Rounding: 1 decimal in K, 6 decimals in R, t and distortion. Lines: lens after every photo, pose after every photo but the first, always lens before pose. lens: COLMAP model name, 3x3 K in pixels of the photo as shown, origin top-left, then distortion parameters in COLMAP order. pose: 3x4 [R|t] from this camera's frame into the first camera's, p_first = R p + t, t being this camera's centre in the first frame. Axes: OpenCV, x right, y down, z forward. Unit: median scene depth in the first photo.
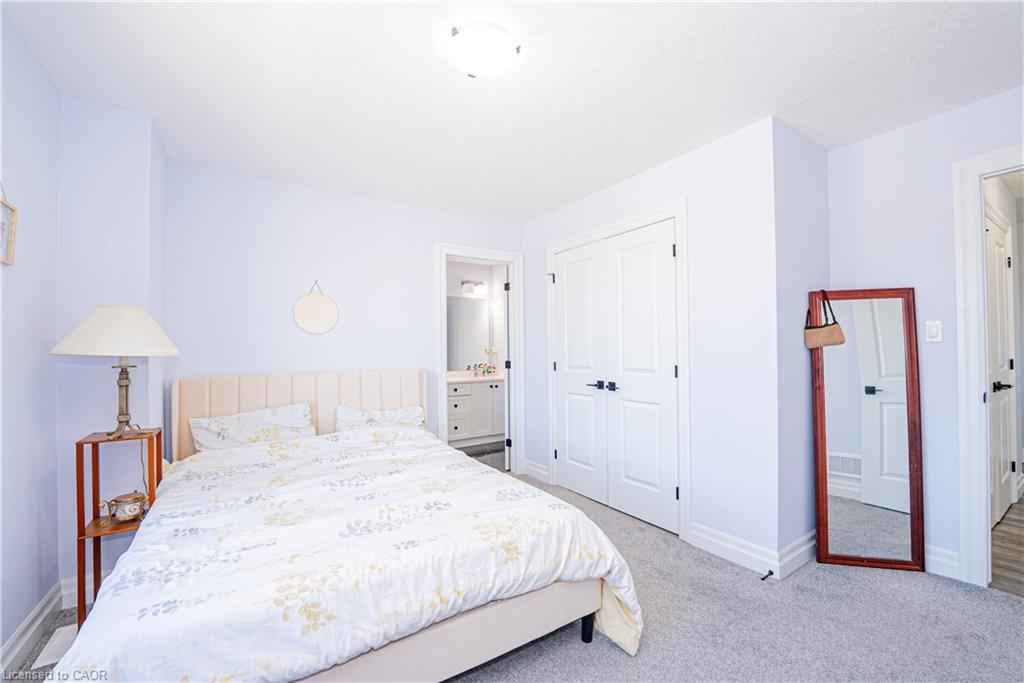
lens RADIAL K [[418.6, 0, 510.8], [0, 418.6, 342.2], [0, 0, 1]] dist [-0.024943, 0.001009]
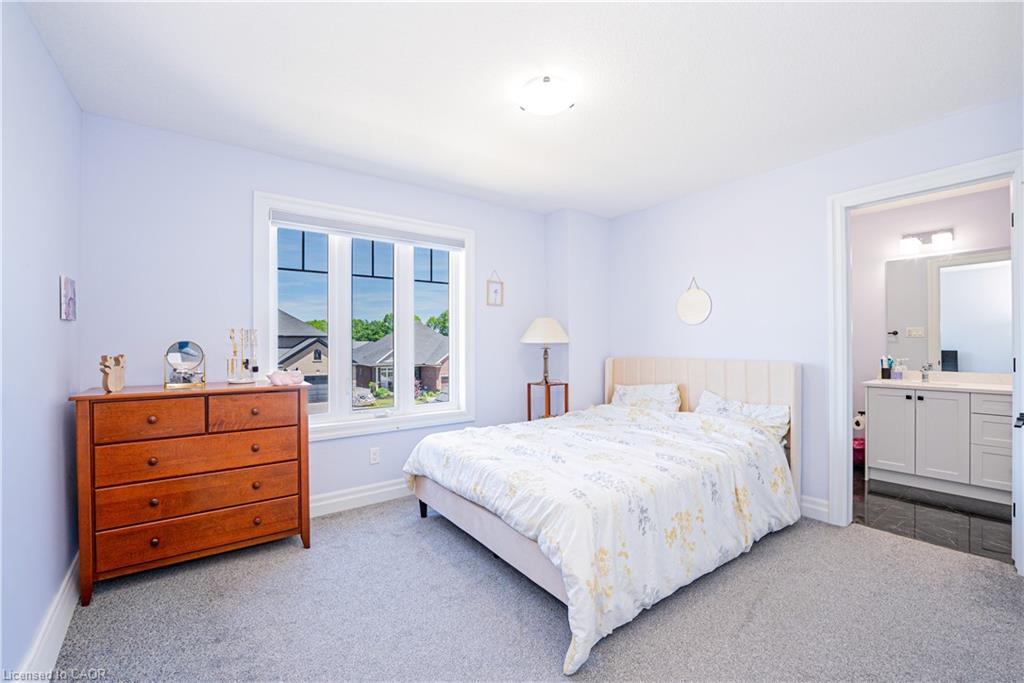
lens RADIAL K [[418.6, 0, 509.0], [0, 418.6, 341.6], [0, 0, 1]] dist [-0.024943, 0.001009]
pose [[0.051481, 0.003958, -0.998666, 1.032941], [0.022552, 0.999733, 0.005125, 0.013320], [0.998419, -0.022786, 0.051378, 0.726506]]
